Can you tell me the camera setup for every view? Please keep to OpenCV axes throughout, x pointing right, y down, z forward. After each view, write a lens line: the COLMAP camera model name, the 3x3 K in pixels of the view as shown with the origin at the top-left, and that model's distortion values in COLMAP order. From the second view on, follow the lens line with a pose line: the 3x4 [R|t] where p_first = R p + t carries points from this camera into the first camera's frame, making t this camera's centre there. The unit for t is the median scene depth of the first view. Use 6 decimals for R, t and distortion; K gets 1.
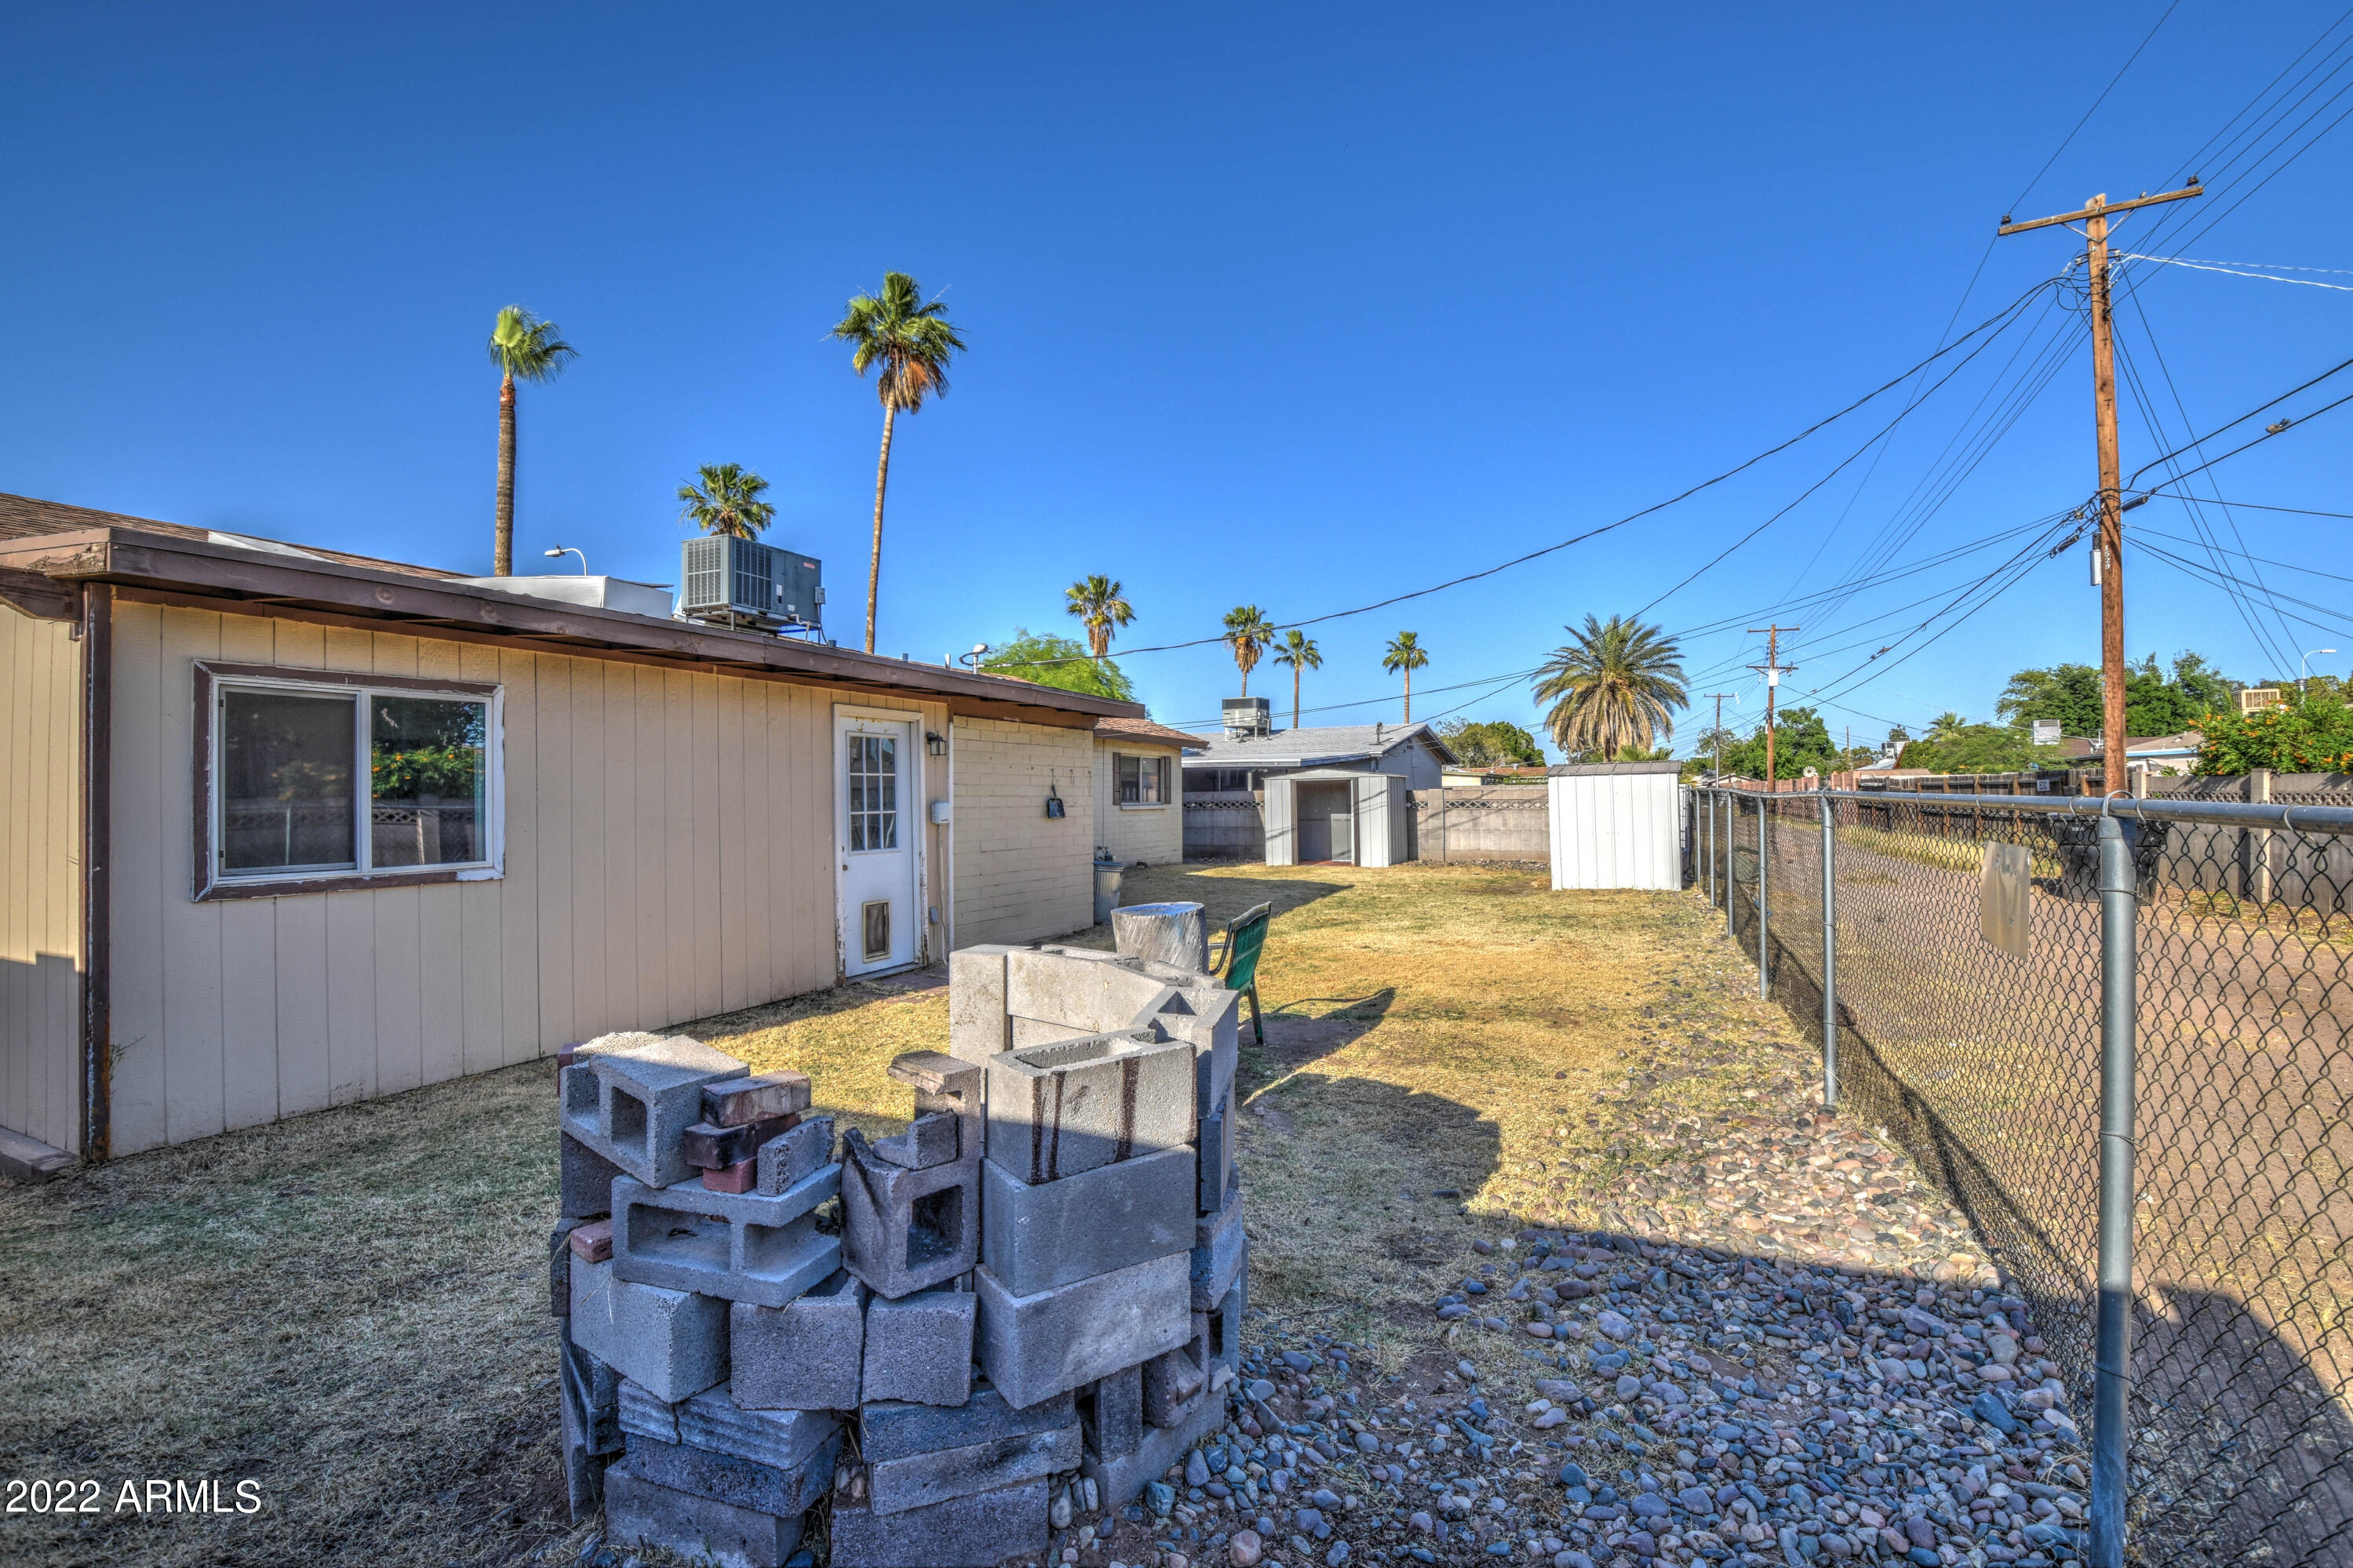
lens RADIAL K [[1063.8, 0, 1197.6], [0, 1063.8, 781.4], [0, 0, 1]] dist [0.001811, -0.020985]
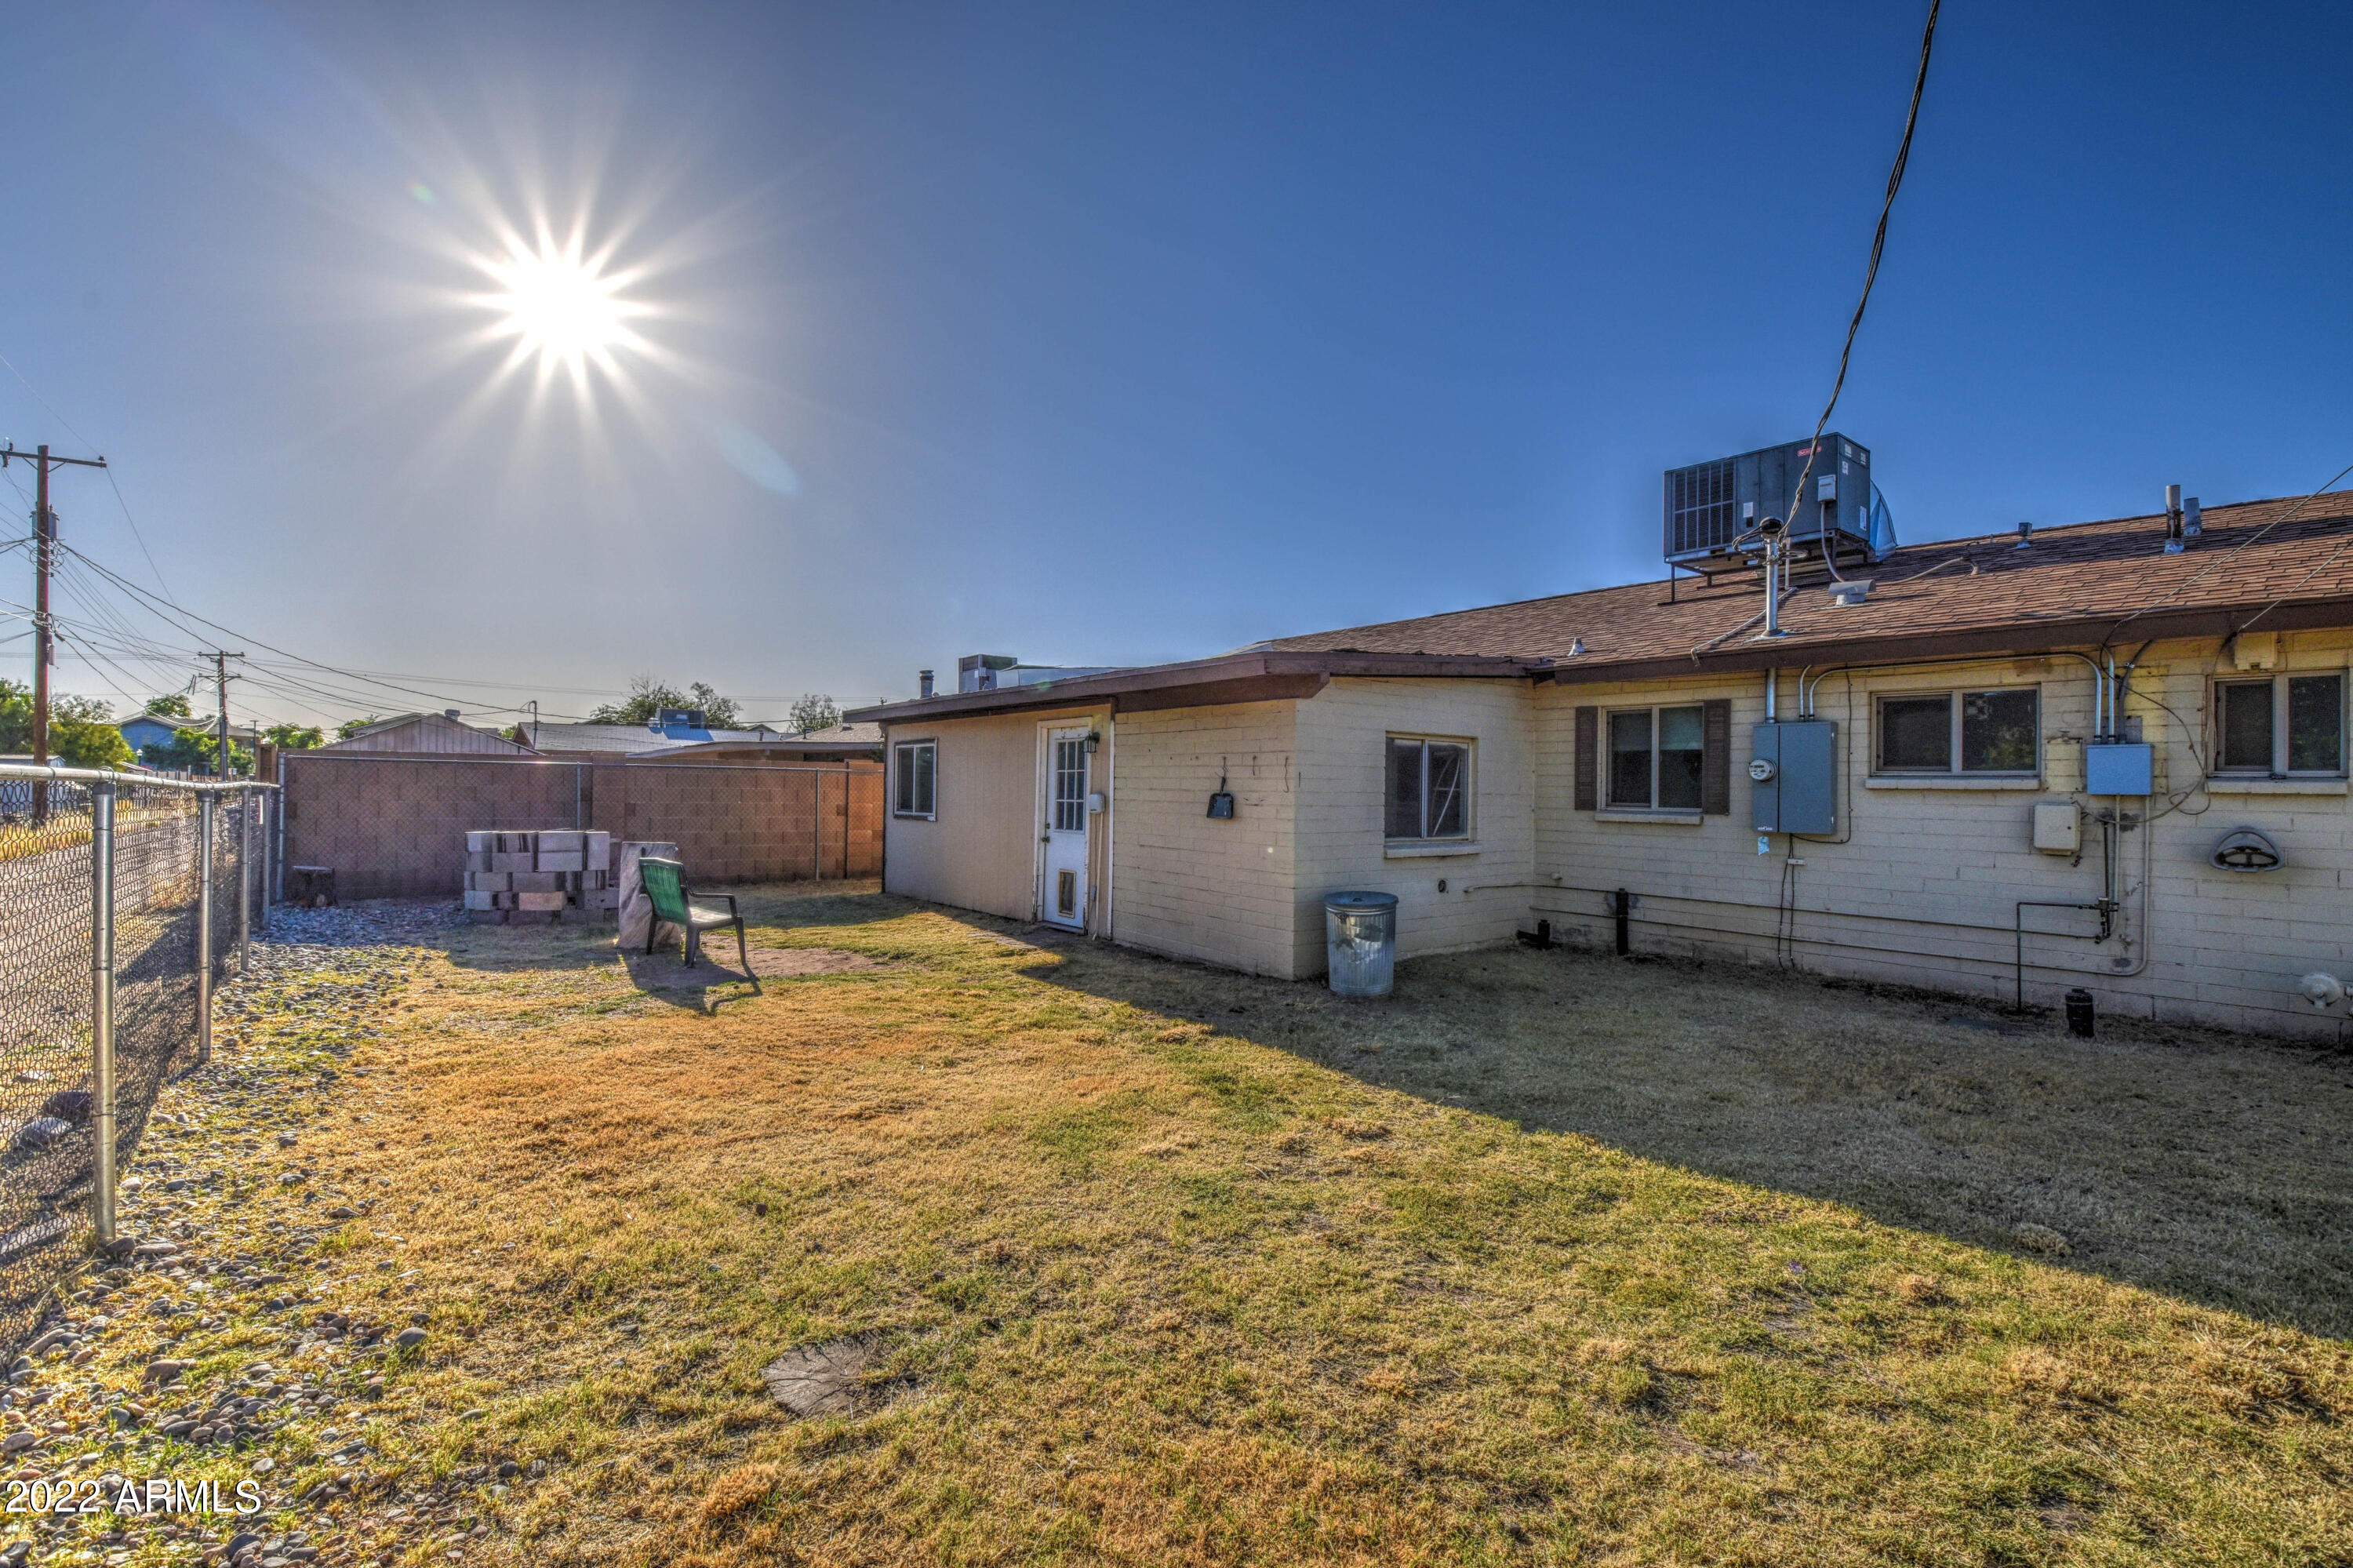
lens RADIAL K [[1071.3, 0, 1131.5], [0, 1071.3, 781.2], [0, 0, 1]] dist [0.003674, -0.022191]
pose [[-0.515118, -0.006454, -0.857095, 0.597410], [0.002415, 0.999957, -0.008981, 0.013791], [0.857116, -0.006696, -0.515080, 1.365310]]
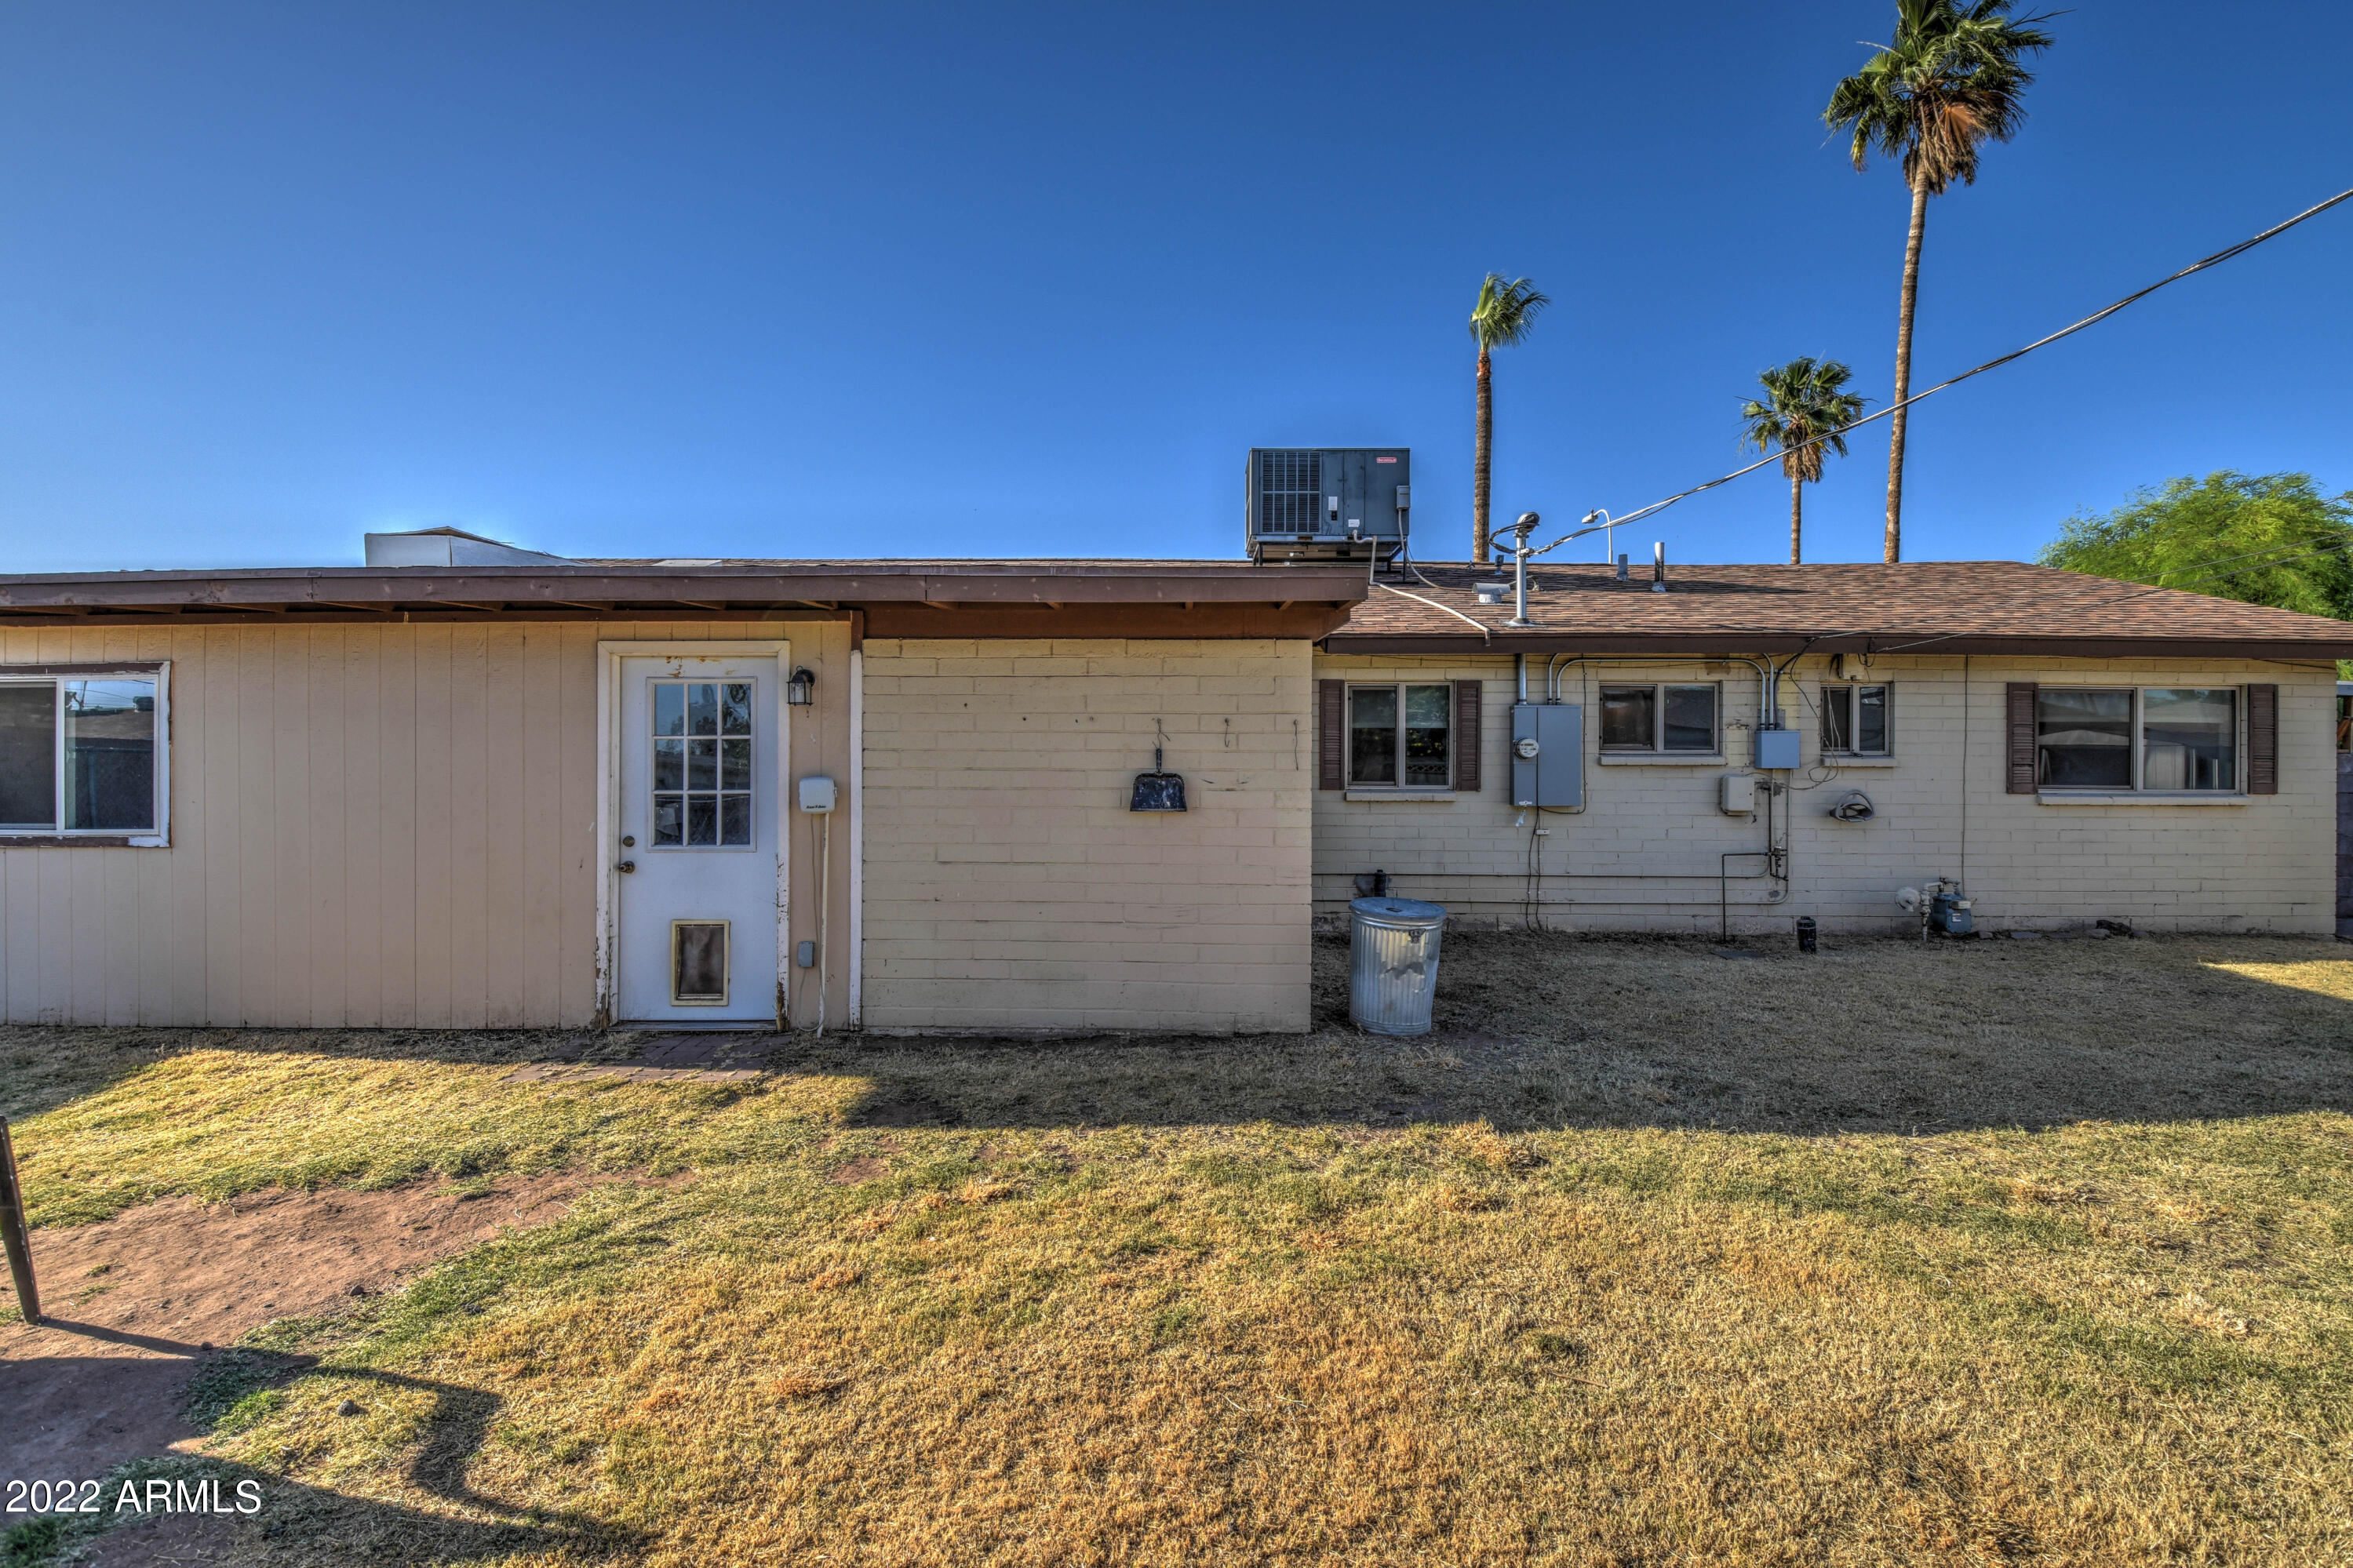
lens RADIAL K [[1071.1, 0, 1131.5], [0, 1071.1, 781.2], [0, 0, 1]] dist [0.003674, -0.022191]
pose [[0.387688, 0.004694, -0.921779, 0.357288], [0.010407, 0.999901, 0.009469, 0.014414], [0.921732, -0.013264, 0.387601, 0.783185]]
